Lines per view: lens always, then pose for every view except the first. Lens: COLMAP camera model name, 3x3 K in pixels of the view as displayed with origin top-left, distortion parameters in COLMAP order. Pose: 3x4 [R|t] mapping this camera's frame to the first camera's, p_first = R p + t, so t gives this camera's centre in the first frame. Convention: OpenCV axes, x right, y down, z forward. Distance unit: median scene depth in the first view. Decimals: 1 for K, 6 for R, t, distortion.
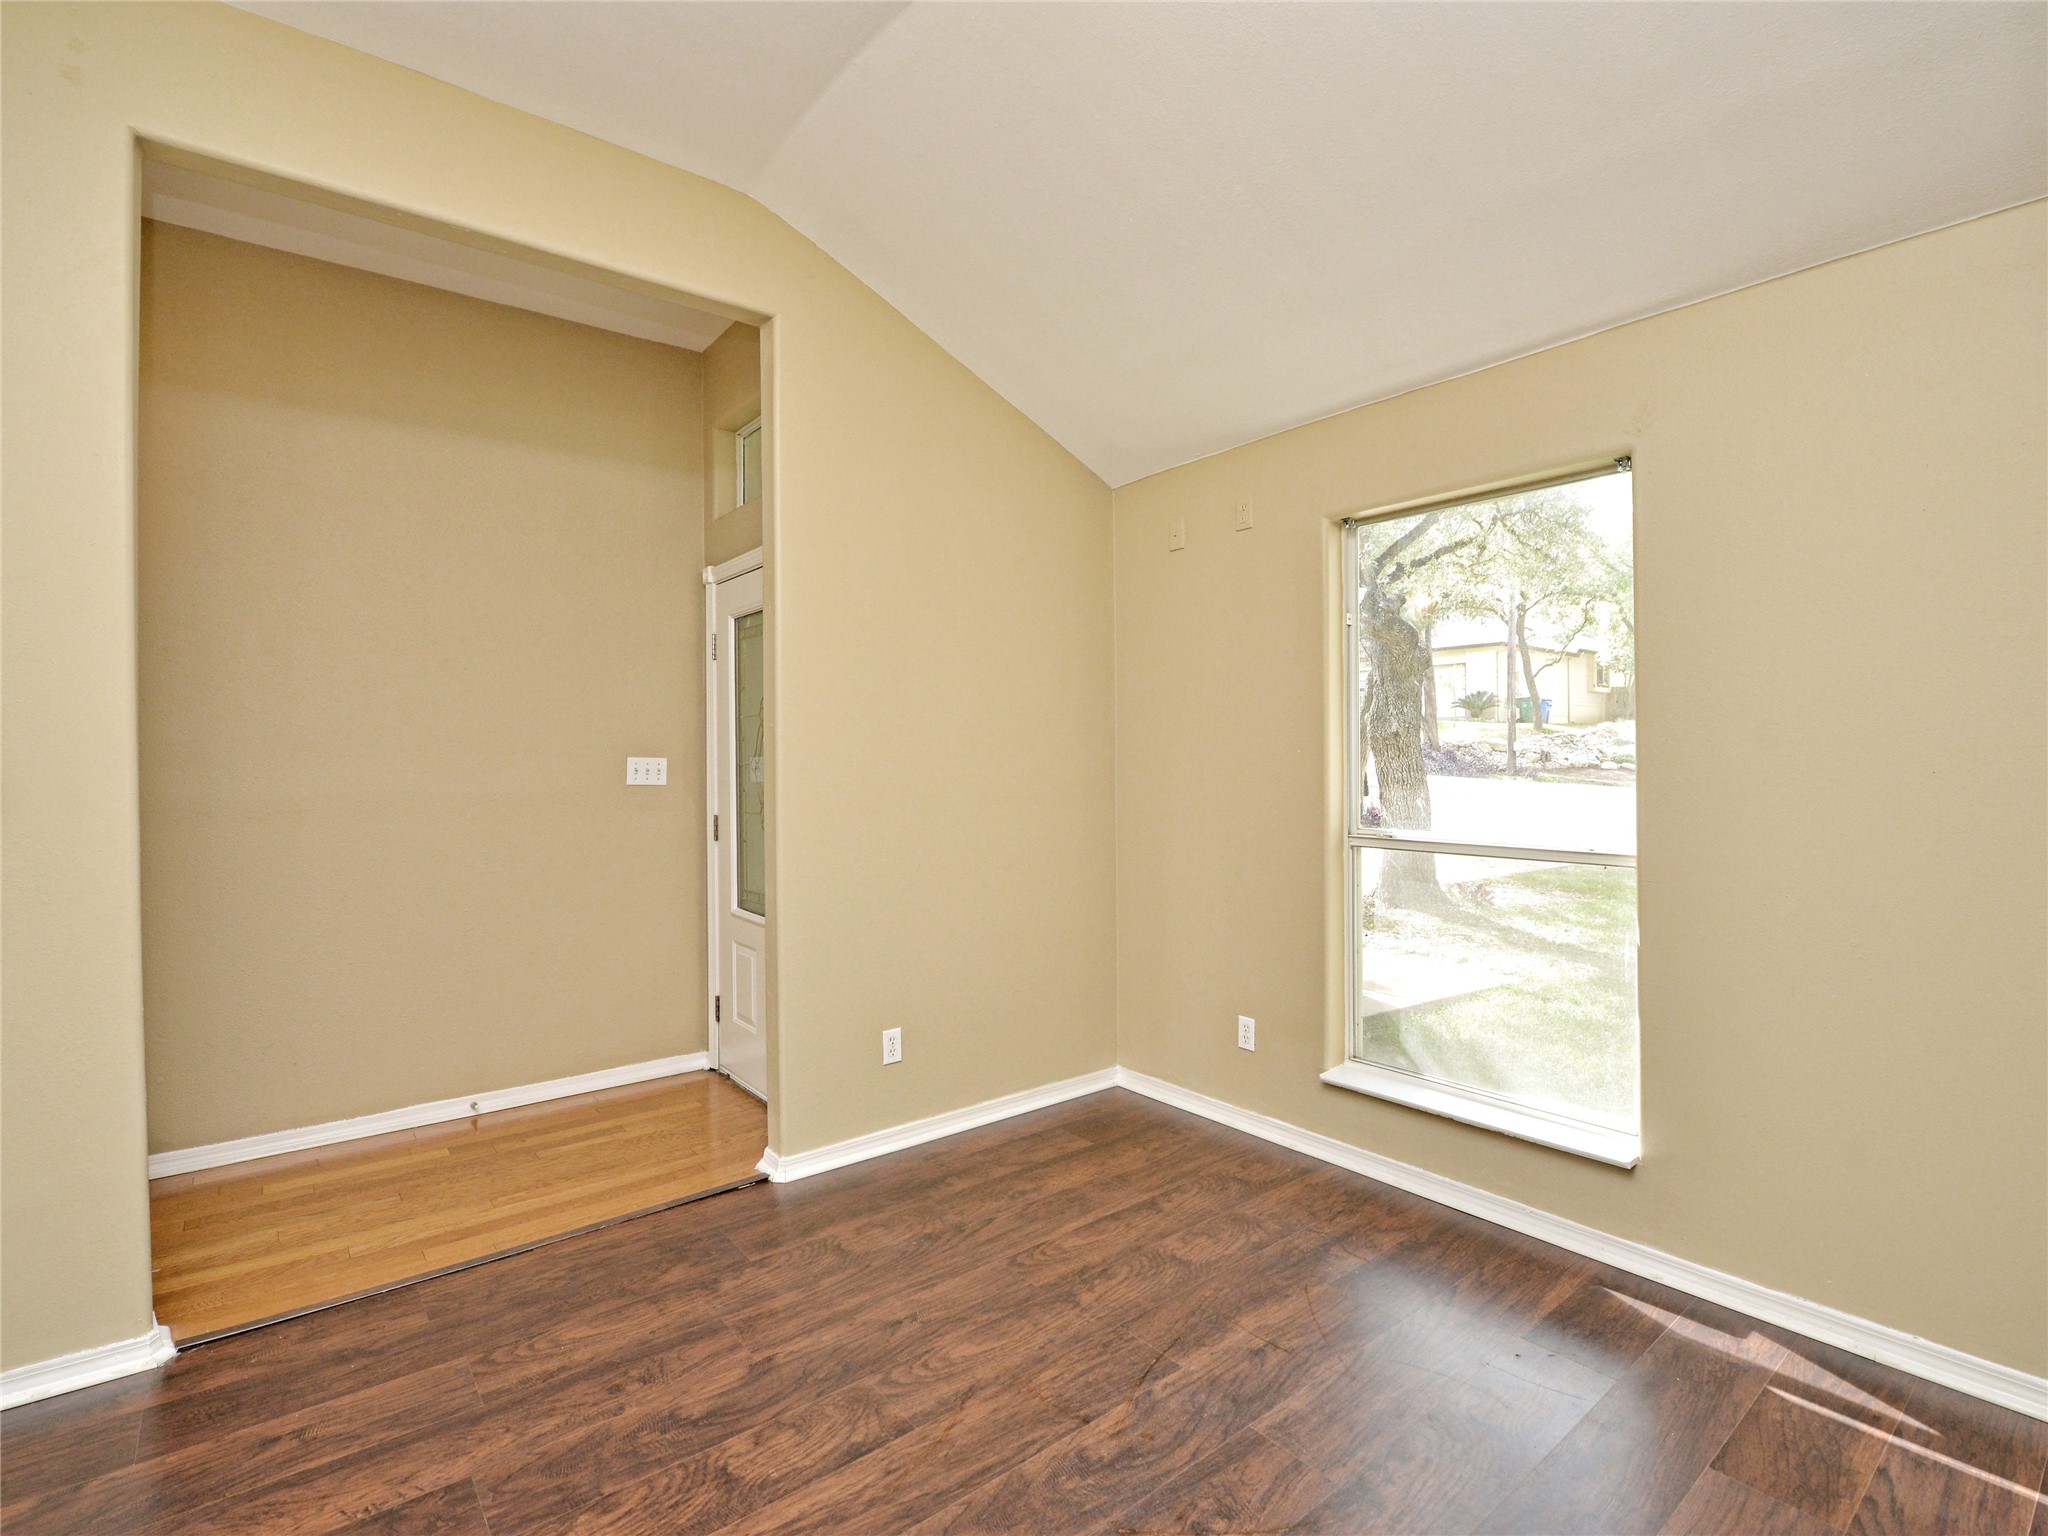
lens RADIAL K [[929.2, 0, 1030.3], [0, 929.2, 767.1], [0, 0, 1]] dist [-0.020068, 0.000206]
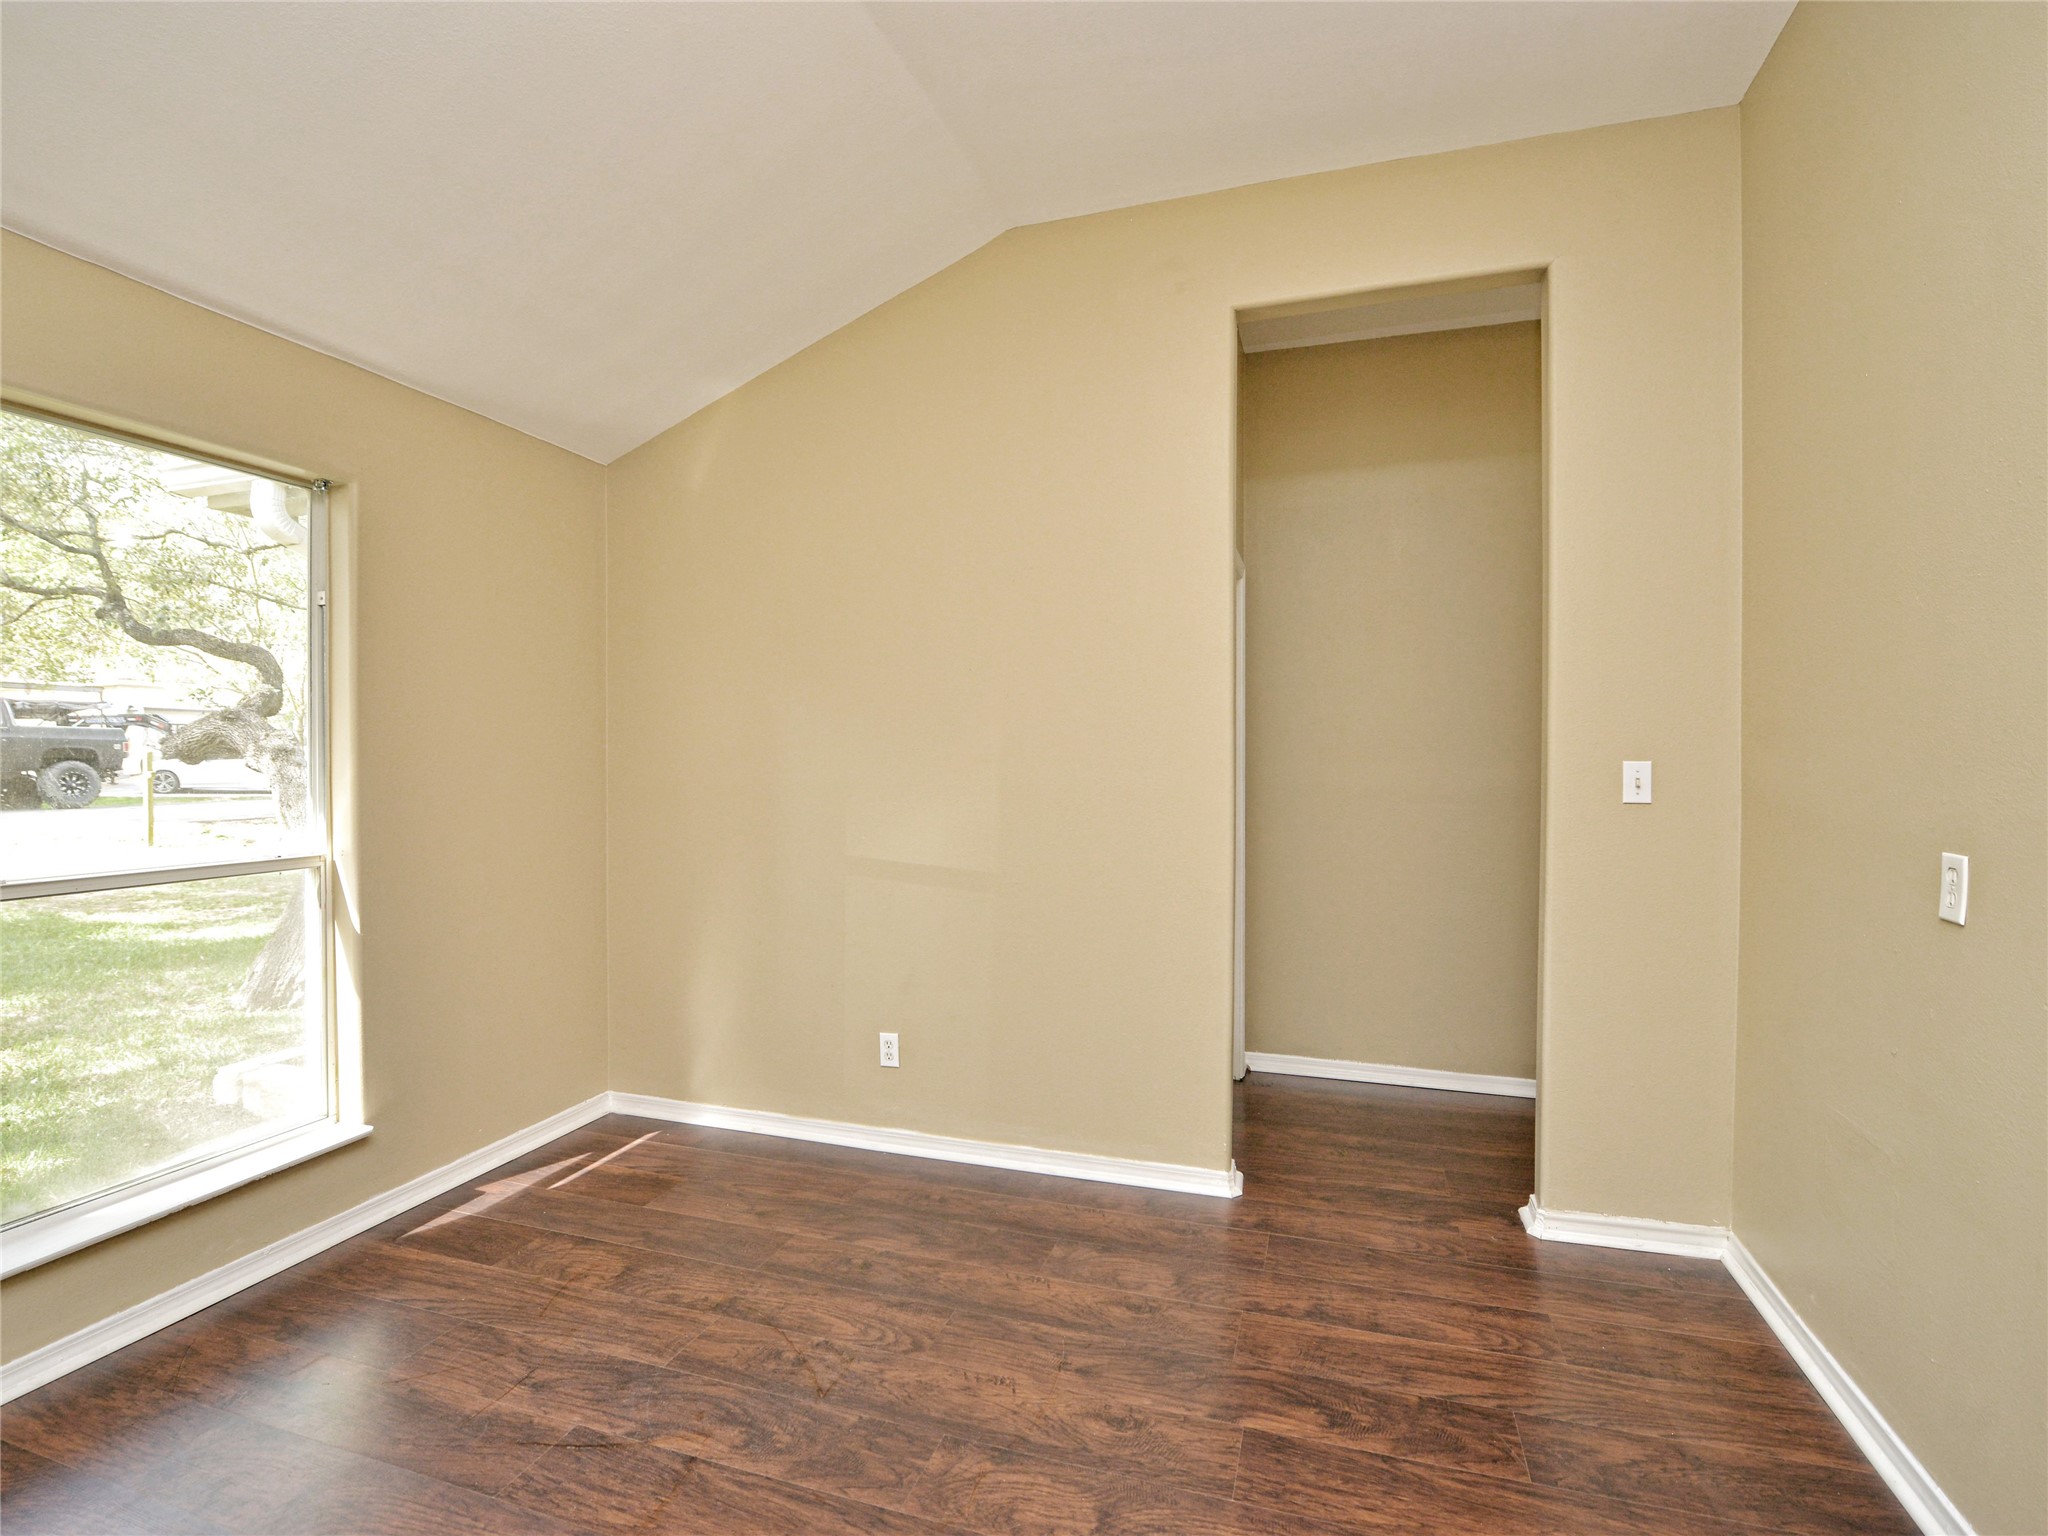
lens RADIAL K [[929.2, 0, 1036.4], [0, 929.2, 767.6], [0, 0, 1]] dist [-0.020068, 0.000206]
pose [[-0.535569, -0.001373, 0.844490, -0.856353], [0.008864, 0.999934, 0.007247, -0.000965], [-0.844445, 0.011367, -0.535522, 1.114660]]
